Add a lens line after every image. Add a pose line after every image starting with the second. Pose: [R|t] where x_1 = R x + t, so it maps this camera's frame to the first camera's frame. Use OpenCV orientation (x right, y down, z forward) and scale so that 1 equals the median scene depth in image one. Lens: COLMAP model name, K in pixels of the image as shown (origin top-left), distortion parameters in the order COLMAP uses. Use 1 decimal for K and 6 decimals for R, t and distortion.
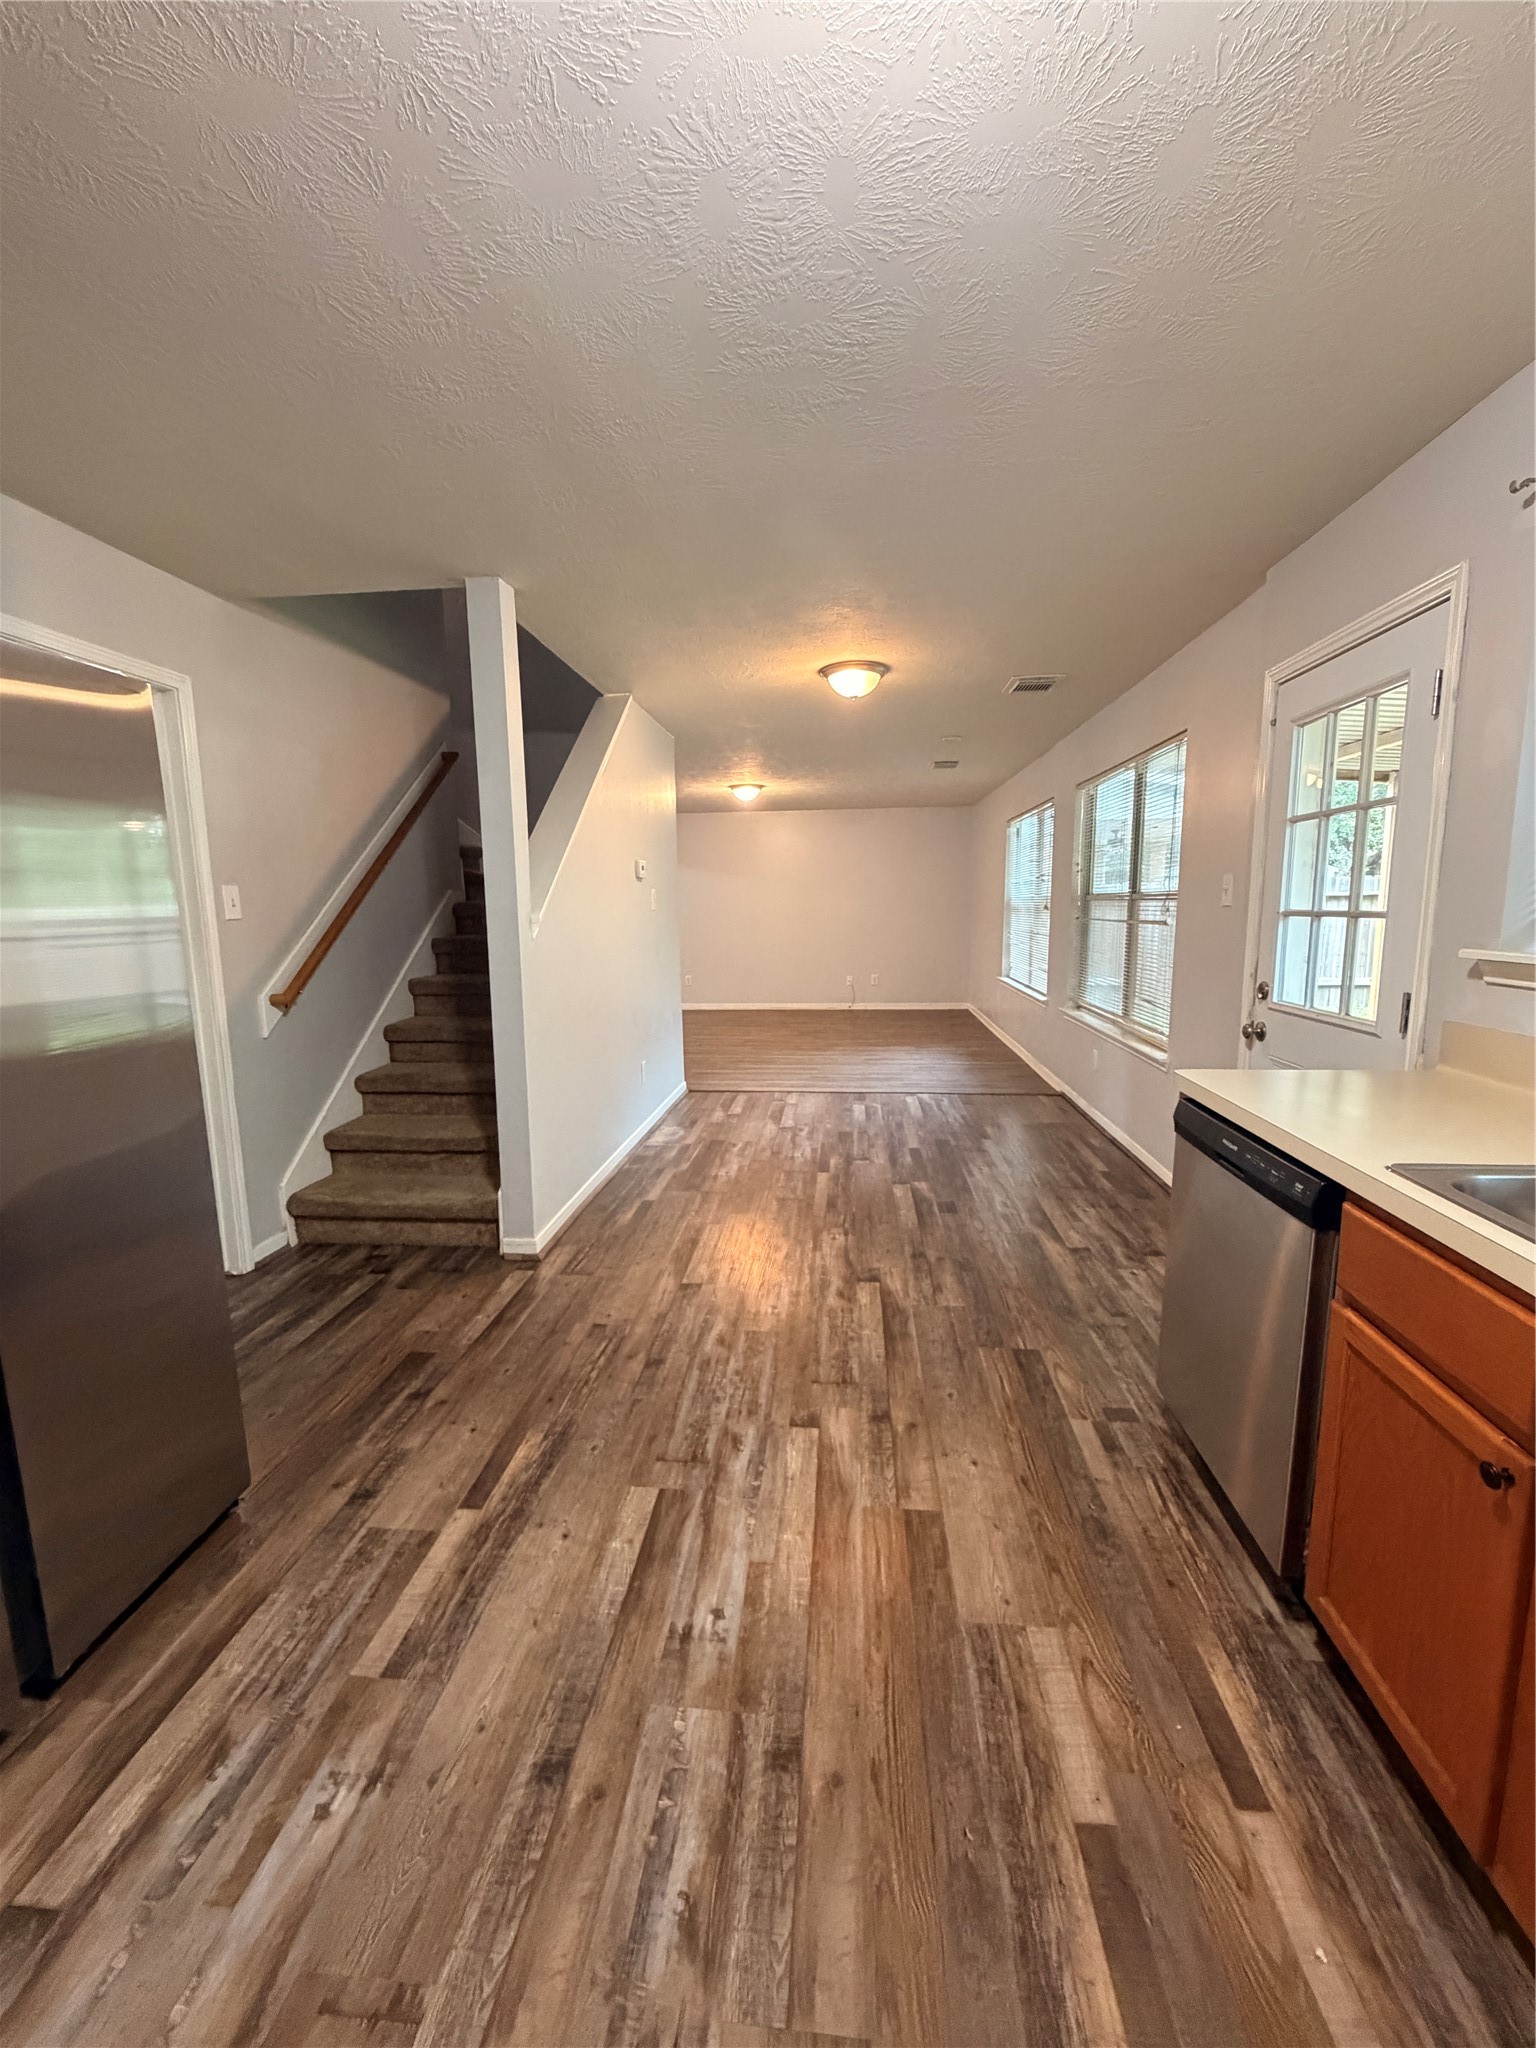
lens RADIAL K [[812.1, 0, 771.6], [0, 812.1, 1014.8], [0, 0, 1]] dist [0.001023, 0.000392]
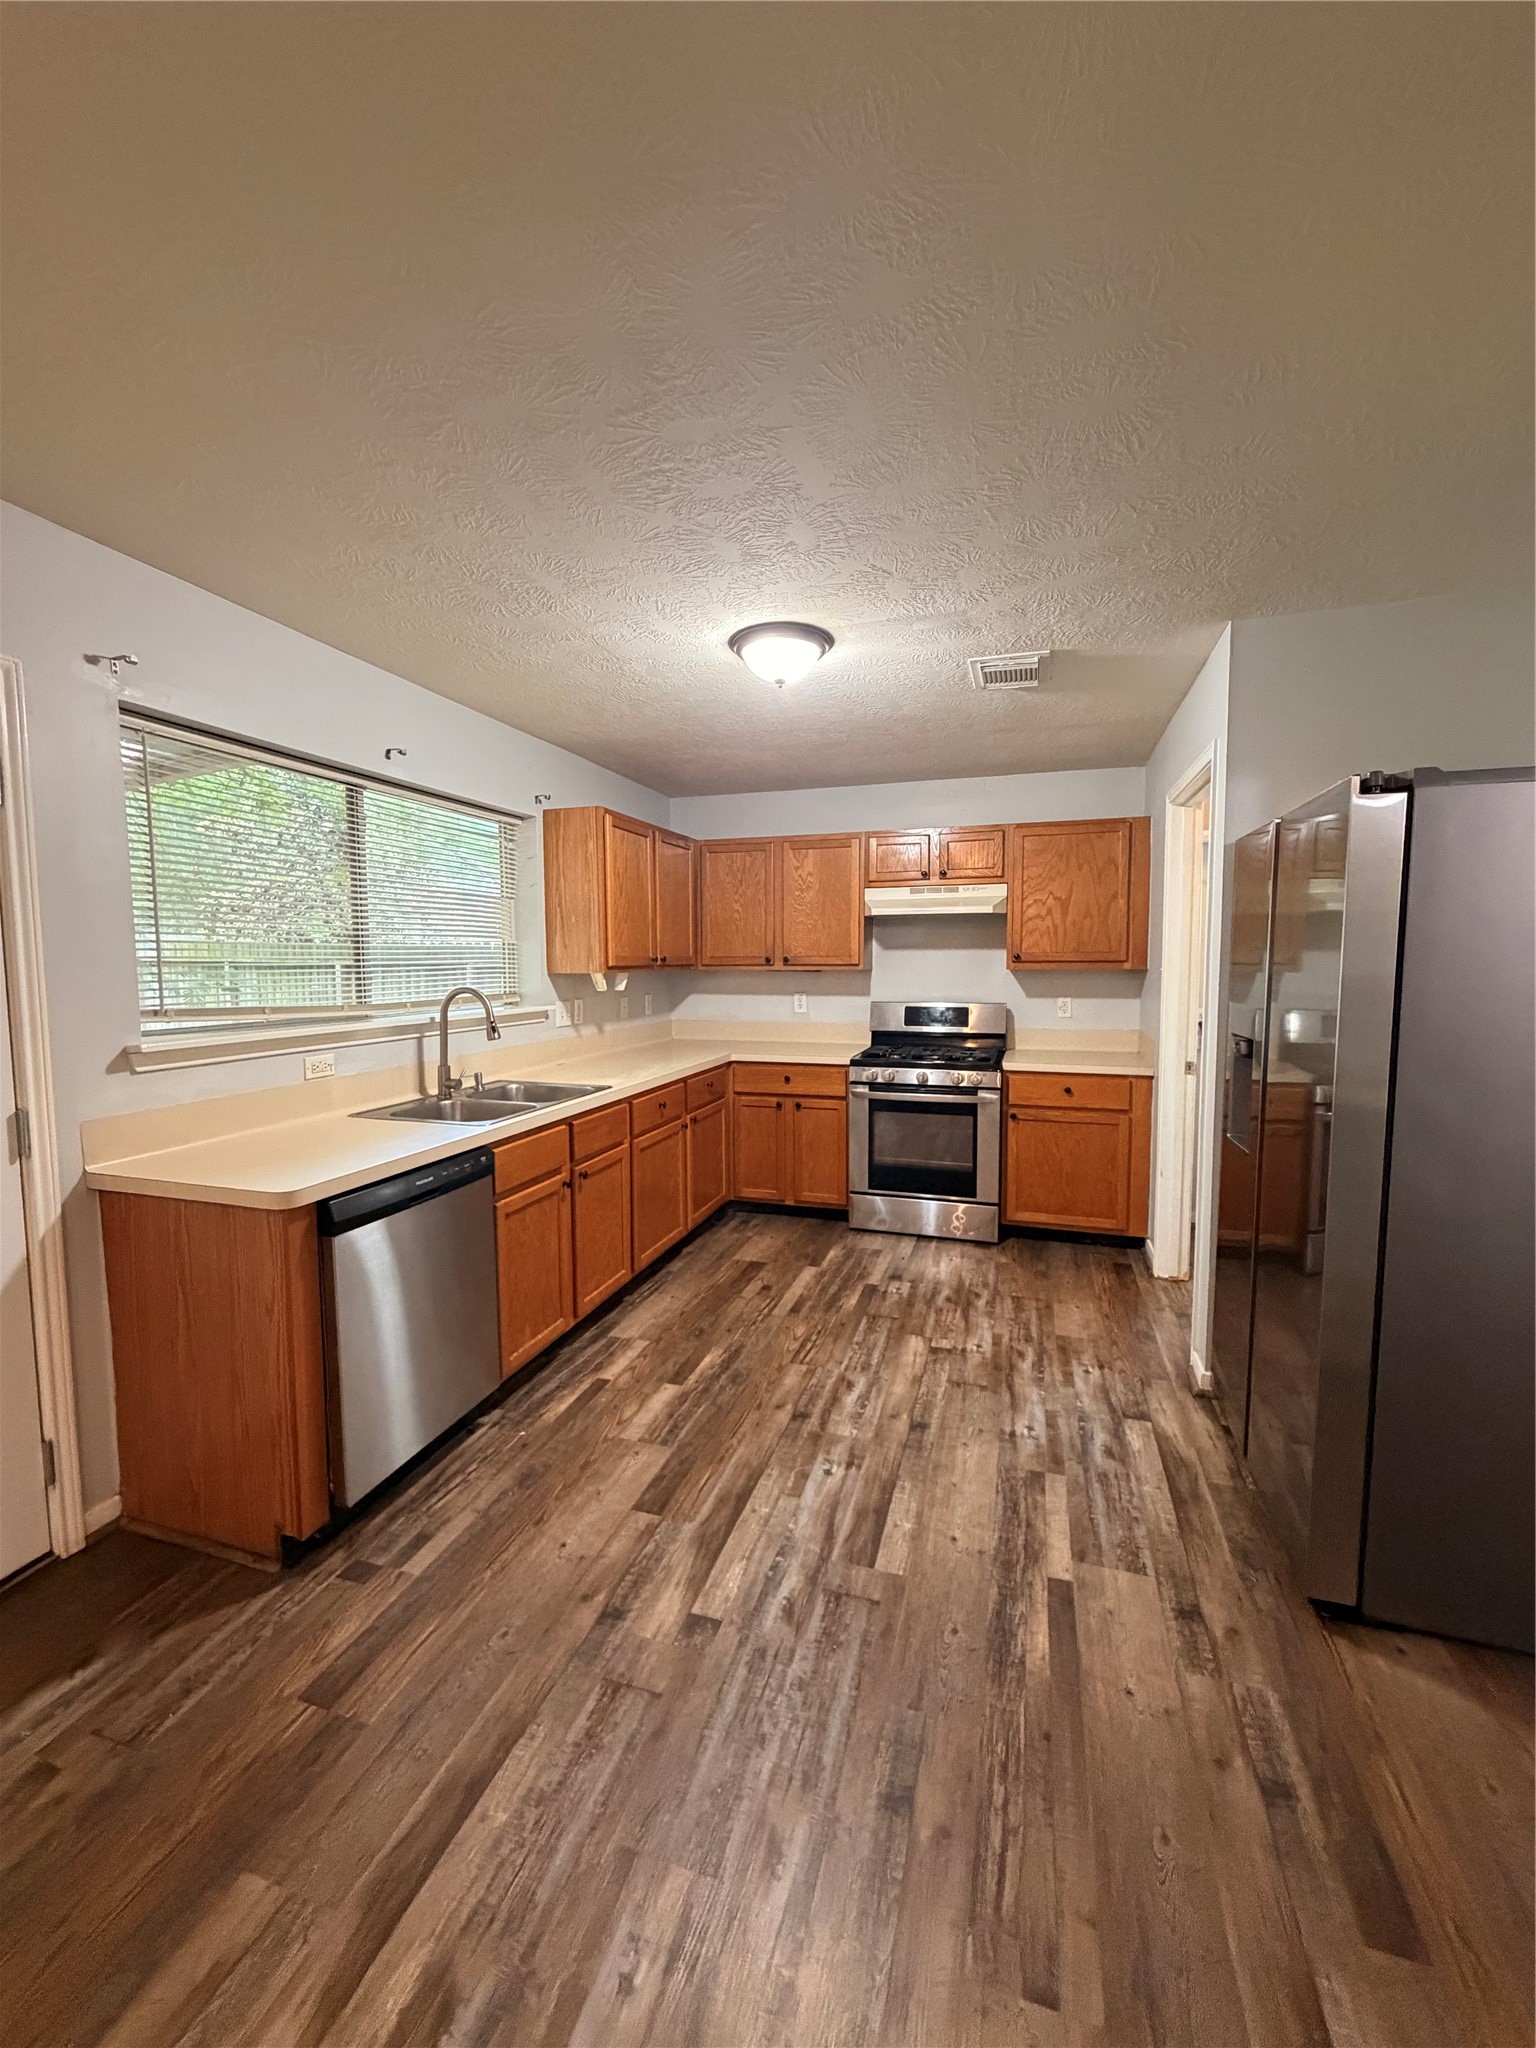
lens RADIAL K [[812.1, 0, 771.6], [0, 812.1, 1014.8], [0, 0, 1]] dist [0.001023, 0.000392]
pose [[-0.977271, 0.002521, 0.211978, -0.250123], [0.045164, 0.979449, 0.196570, -0.321823], [-0.207126, 0.201676, -0.957301, 2.018657]]
